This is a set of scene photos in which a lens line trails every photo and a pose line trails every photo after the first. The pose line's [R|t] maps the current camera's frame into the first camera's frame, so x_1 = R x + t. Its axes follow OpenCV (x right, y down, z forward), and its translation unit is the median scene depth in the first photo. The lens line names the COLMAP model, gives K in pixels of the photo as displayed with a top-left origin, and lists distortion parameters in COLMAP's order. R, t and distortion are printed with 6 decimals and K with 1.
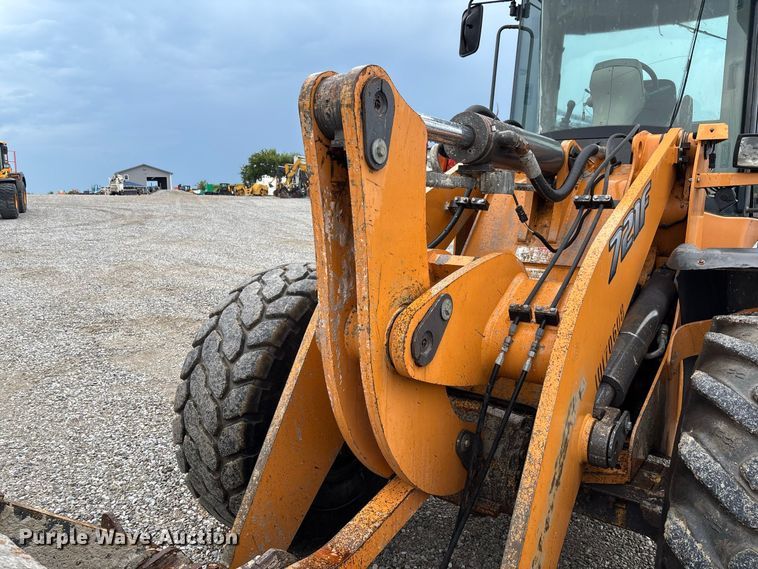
lens RADIAL K [[572.1, 0, 376.2], [0, 572.1, 282.3], [0, 0, 1]] dist [0.057236, -0.067493]
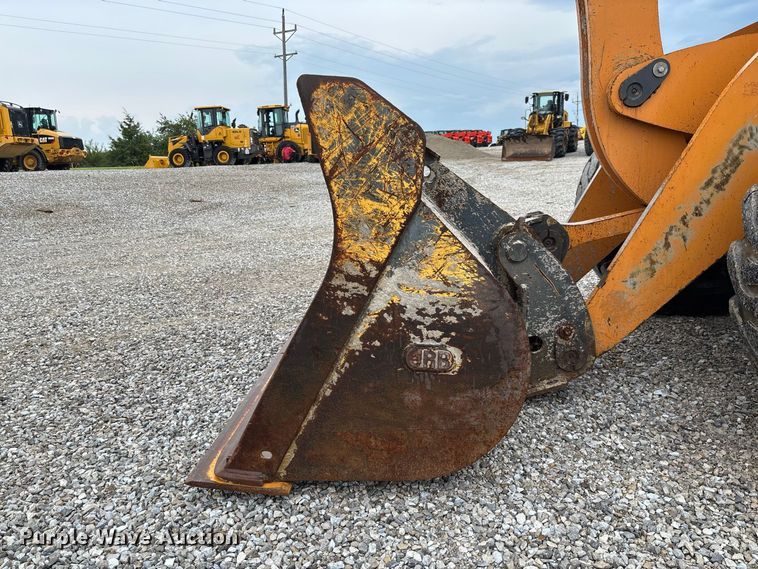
lens RADIAL K [[572.1, 0, 380.3], [0, 572.1, 289.3], [0, 0, 1]] dist [0.057236, -0.067493]
pose [[0.541314, 0.153749, -0.826644, 0.672622], [-0.068910, 0.987945, 0.138625, 0.287391], [0.837992, -0.018076, 0.545383, -0.280155]]
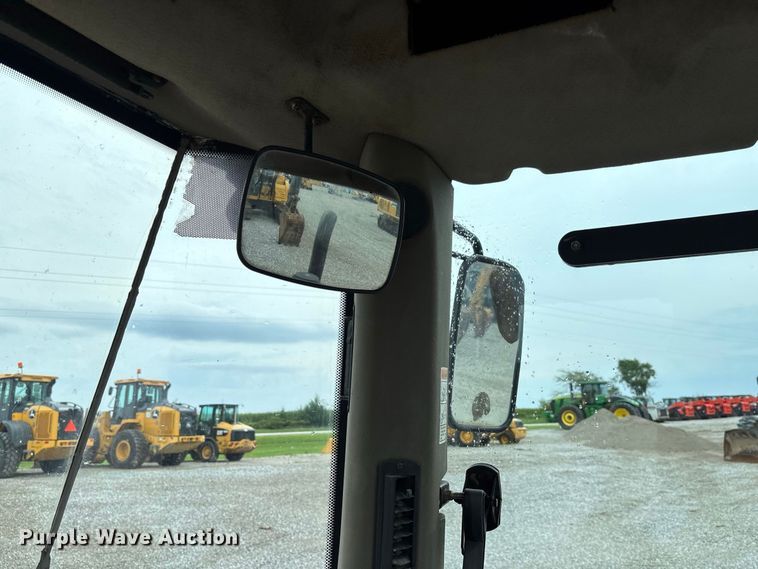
lens RADIAL K [[572.1, 0, 385.6], [0, 572.1, 285.2], [0, 0, 1]] dist [0.057236, -0.067493]
pose [[0.131489, -0.228146, -0.964707, 0.701645], [-0.110938, 0.963657, -0.243018, -0.625634], [0.985091, 0.138977, 0.101400, 1.501279]]
